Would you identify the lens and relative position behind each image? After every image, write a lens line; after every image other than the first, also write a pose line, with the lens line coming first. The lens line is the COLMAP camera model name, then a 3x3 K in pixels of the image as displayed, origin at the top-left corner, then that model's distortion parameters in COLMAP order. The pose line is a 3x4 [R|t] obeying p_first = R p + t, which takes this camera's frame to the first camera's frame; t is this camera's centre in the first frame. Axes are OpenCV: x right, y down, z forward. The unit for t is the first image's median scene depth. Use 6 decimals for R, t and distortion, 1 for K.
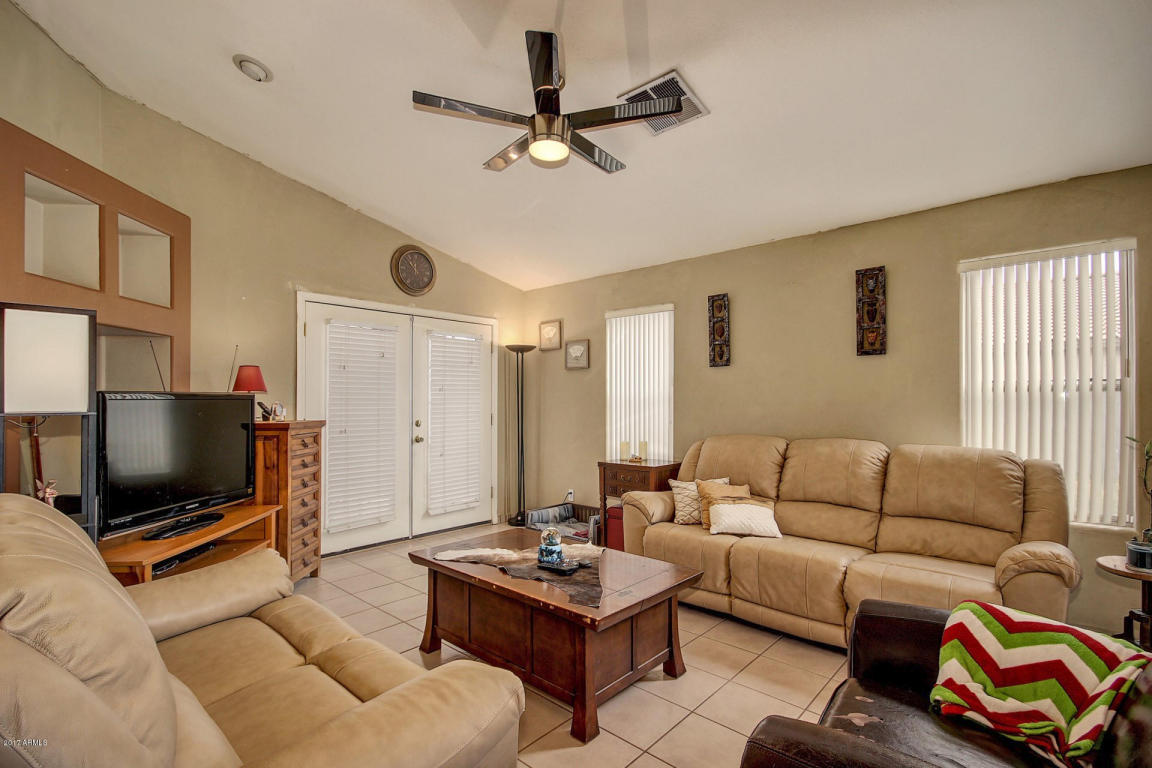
lens RADIAL K [[535.0, 0, 577.0], [0, 535.0, 397.9], [0, 0, 1]] dist [0.021011, -0.020480]
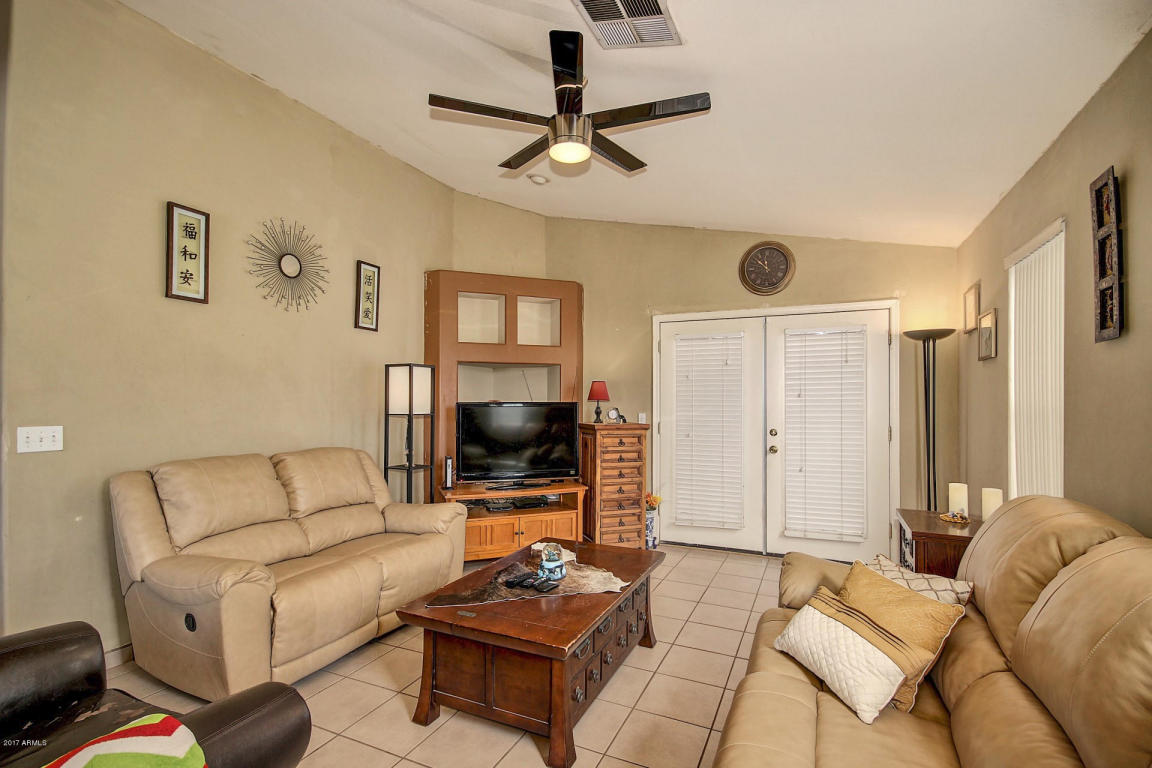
lens RADIAL K [[535.0, 0, 577.0], [0, 535.0, 397.9], [0, 0, 1]] dist [0.021011, -0.020480]
pose [[0.301596, -0.003609, -0.953429, 0.723796], [0.004260, 0.999988, -0.002437, -0.016347], [0.953426, -0.003326, 0.301607, 0.600731]]
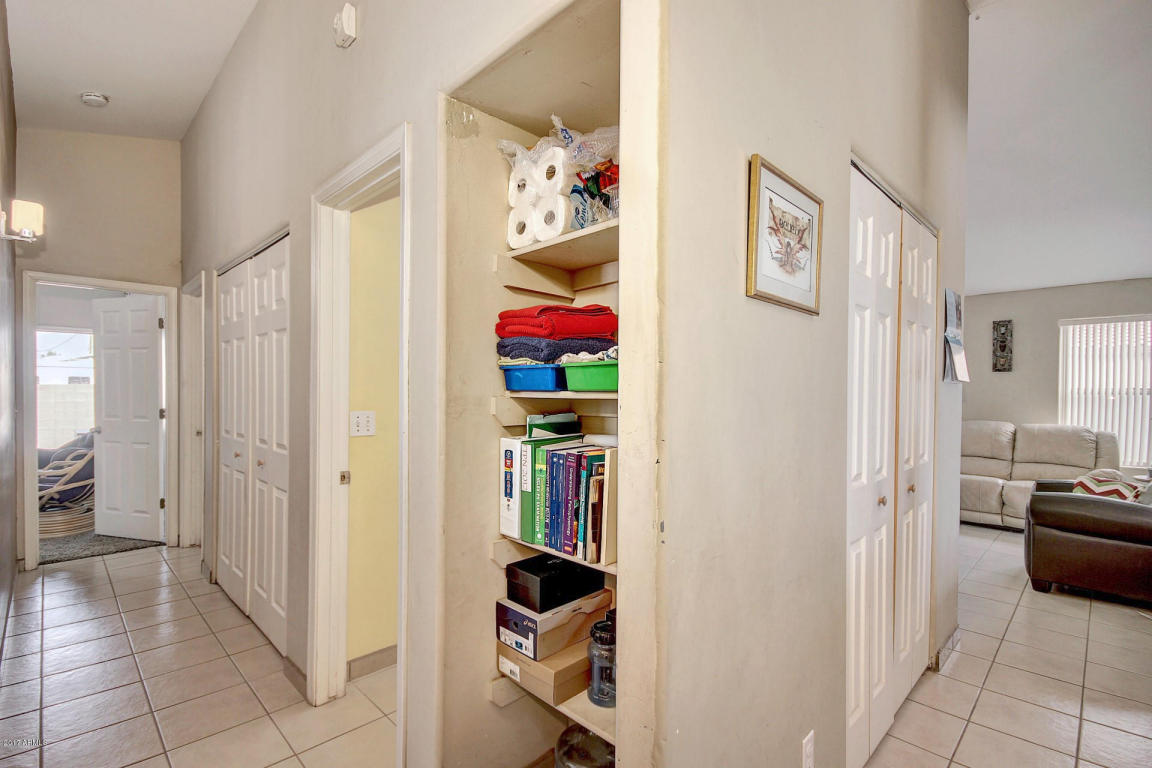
lens RADIAL K [[535.0, 0, 577.0], [0, 535.0, 397.9], [0, 0, 1]] dist [0.021011, -0.020480]
pose [[0.998736, 0.006669, -0.049823, -0.759593], [-0.005762, 0.999816, 0.018323, -0.021952], [0.049936, -0.018012, 0.998590, -0.819985]]
